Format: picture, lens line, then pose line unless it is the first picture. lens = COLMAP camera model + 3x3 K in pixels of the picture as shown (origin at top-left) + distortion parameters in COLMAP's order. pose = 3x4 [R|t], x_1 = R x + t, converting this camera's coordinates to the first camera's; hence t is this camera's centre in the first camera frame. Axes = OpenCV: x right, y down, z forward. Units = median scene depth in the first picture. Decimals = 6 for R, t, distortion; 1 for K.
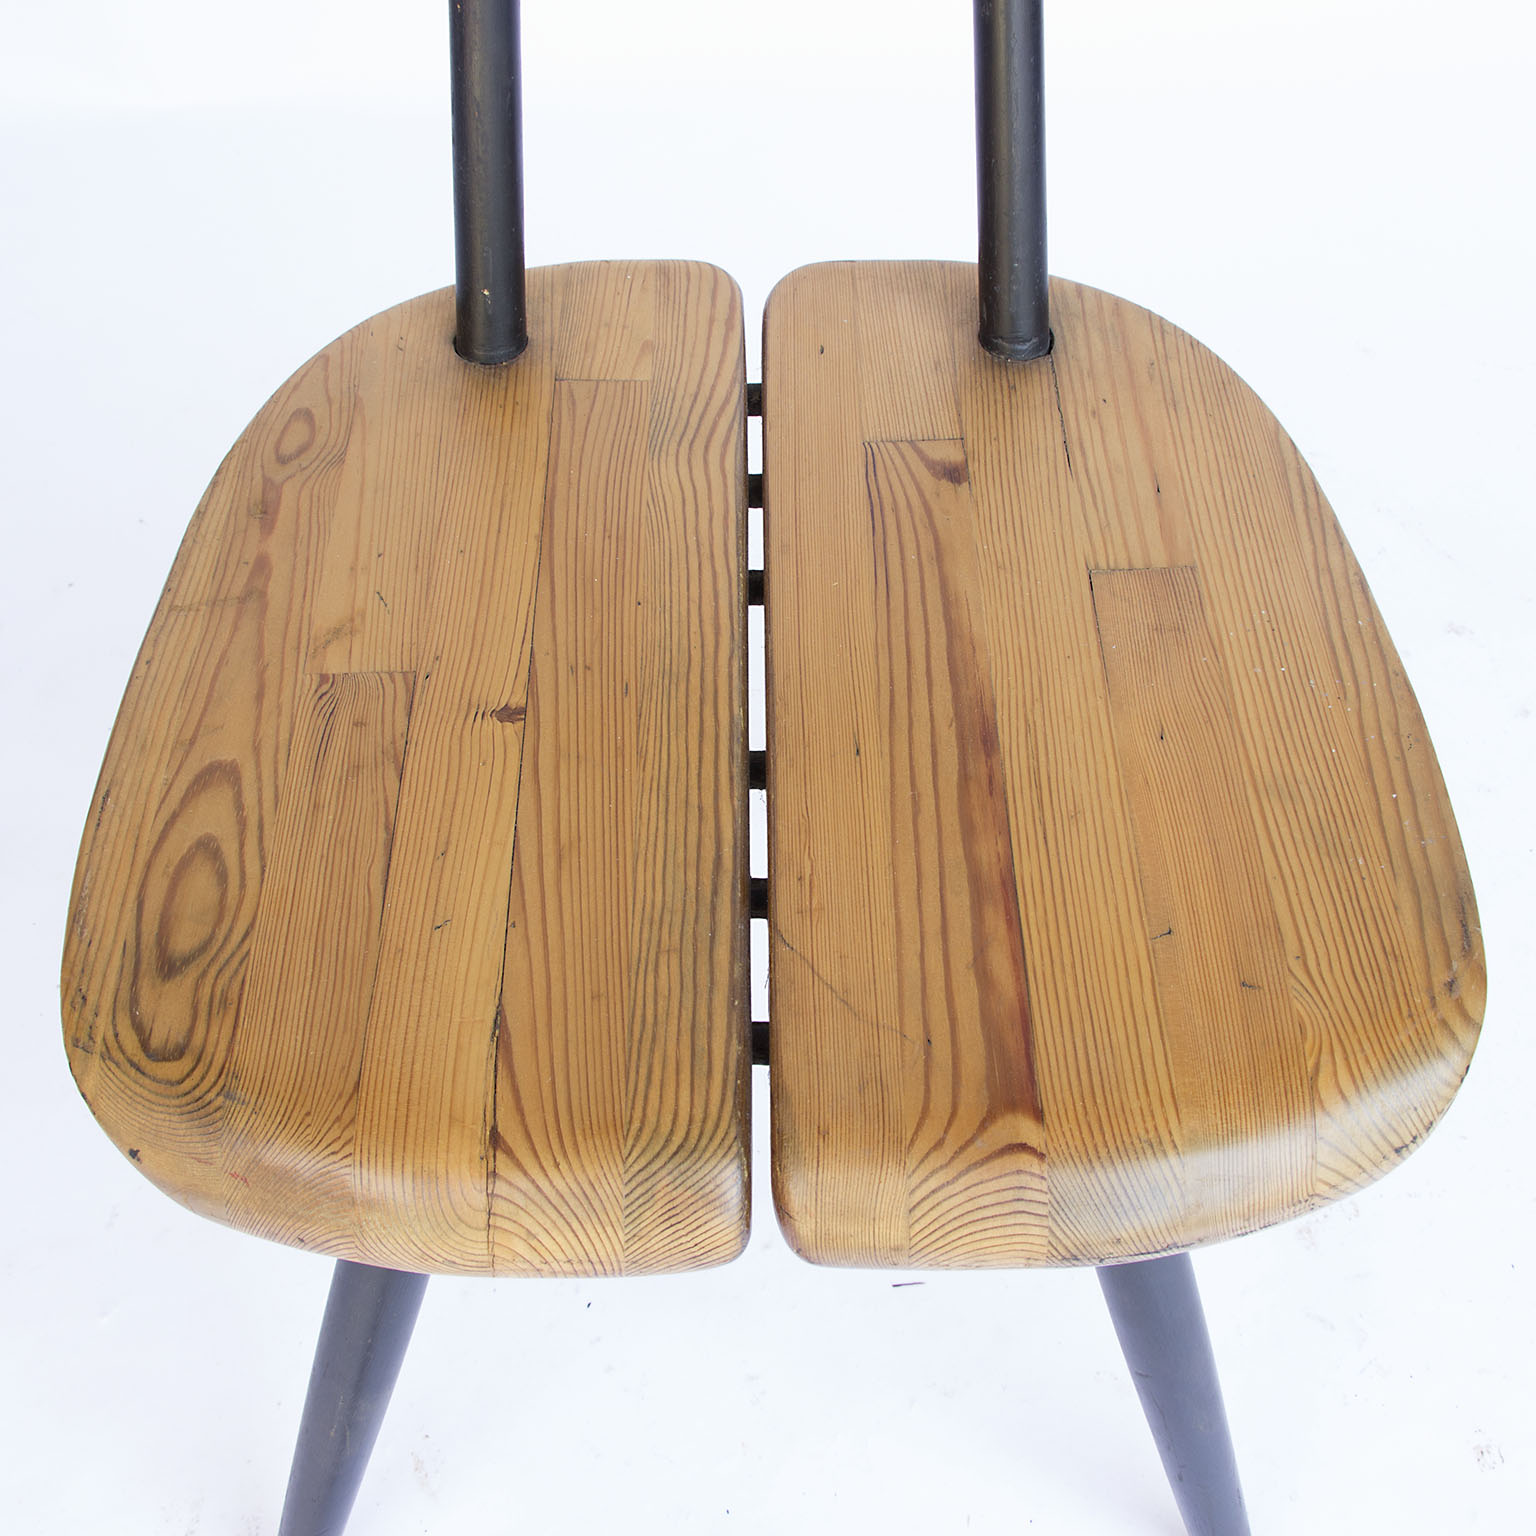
lens RADIAL K [[1333.0, 0, 768.0], [0, 1333.0, 768.0], [0, 0, 1]] dist [-0.011477, 0.002359]
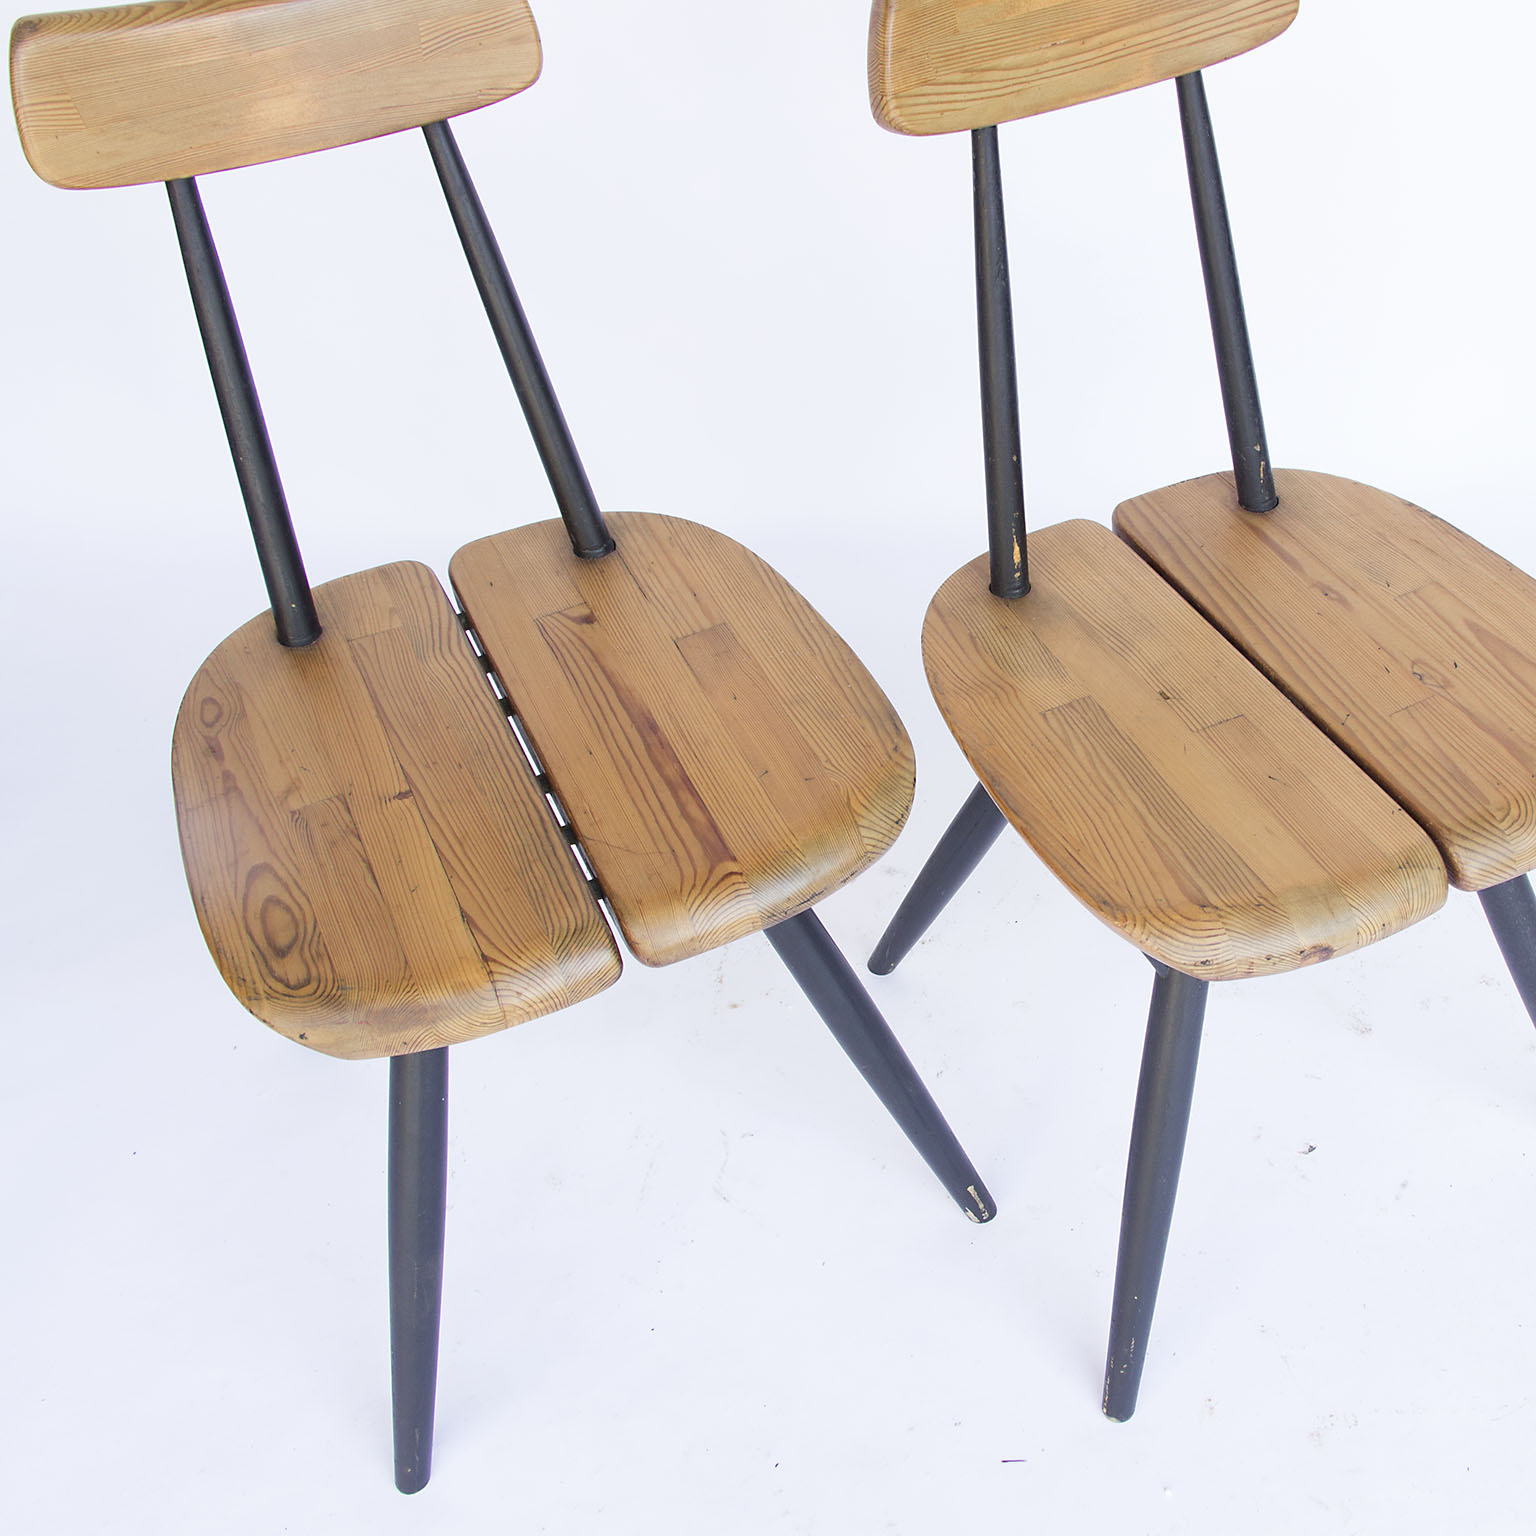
lens RADIAL K [[1333.0, 0, 768.0], [0, 1333.0, 768.0], [0, 0, 1]] dist [-0.011477, 0.002359]
pose [[0.912019, -0.315404, 0.262188, -0.208516], [0.362959, 0.918344, -0.157814, 0.401767], [-0.191004, 0.239093, 0.952025, -0.858393]]
